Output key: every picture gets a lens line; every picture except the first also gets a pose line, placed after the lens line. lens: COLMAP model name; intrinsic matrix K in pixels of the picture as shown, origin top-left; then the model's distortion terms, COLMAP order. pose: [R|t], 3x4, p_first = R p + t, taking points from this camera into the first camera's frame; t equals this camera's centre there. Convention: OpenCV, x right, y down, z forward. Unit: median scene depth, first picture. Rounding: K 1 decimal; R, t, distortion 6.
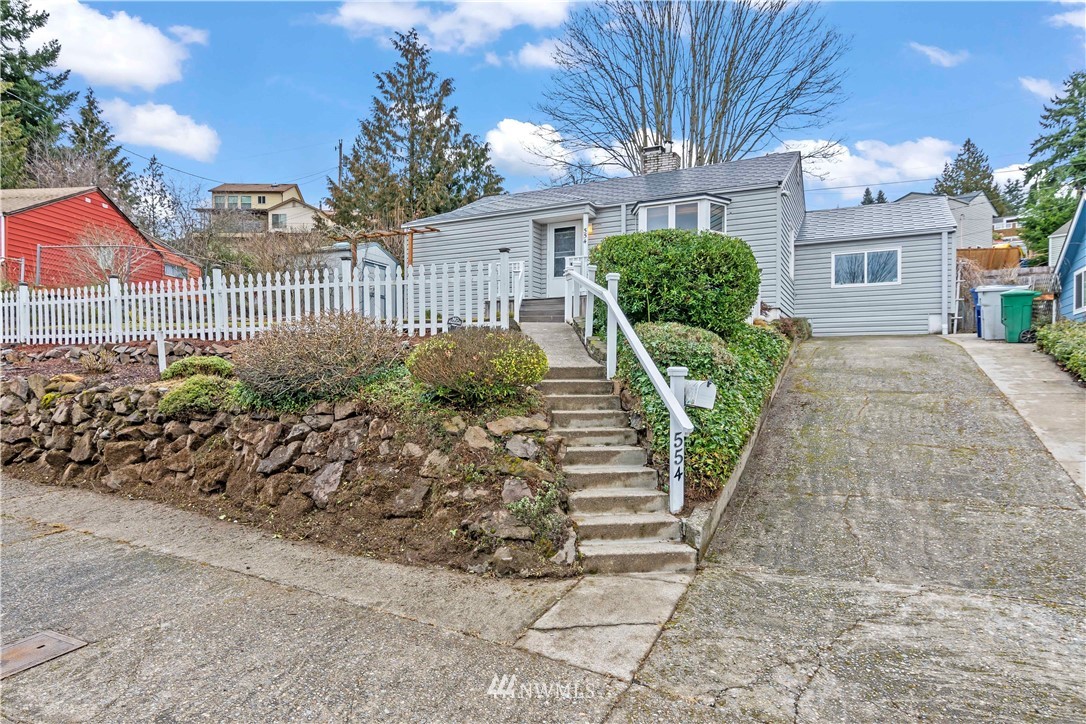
lens RADIAL K [[639.8, 0, 540.3], [0, 639.8, 369.1], [0, 0, 1]] dist [0.002506, -0.002567]
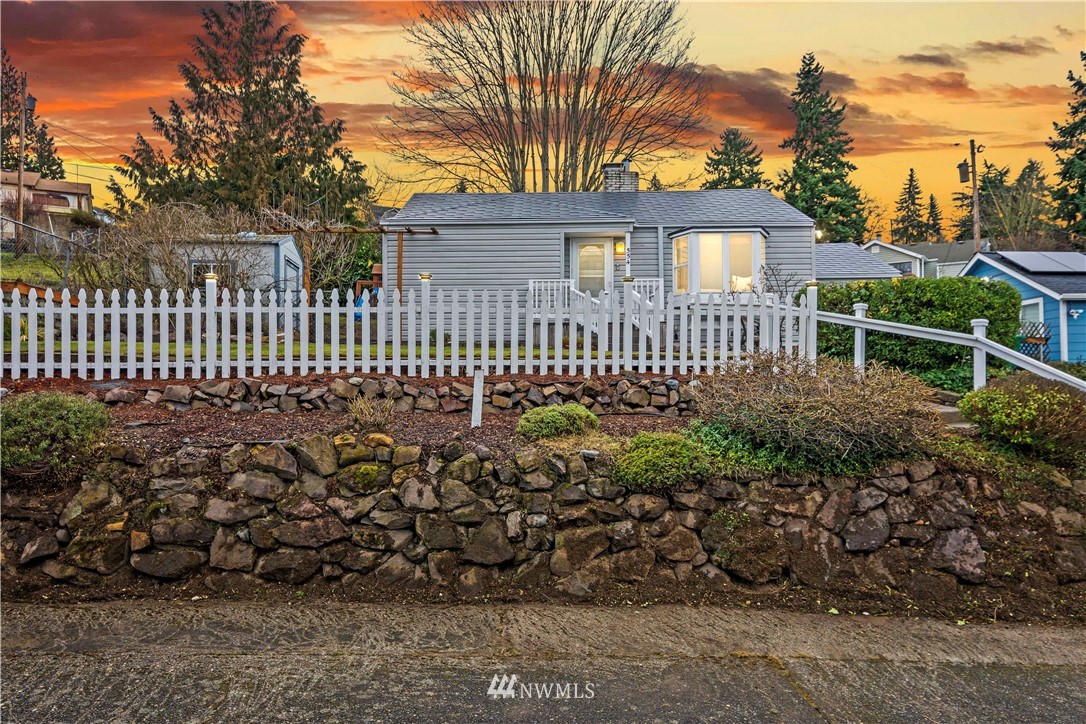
lens RADIAL K [[720.3, 0, 481.0], [0, 720.3, 364.8], [0, 0, 1]] dist [-0.004699, 0.002069]
pose [[0.895332, 0.006935, 0.445345, -1.065660], [0.004482, 0.999688, -0.024579, -0.049113], [-0.445376, 0.024002, 0.895022, 0.307662]]
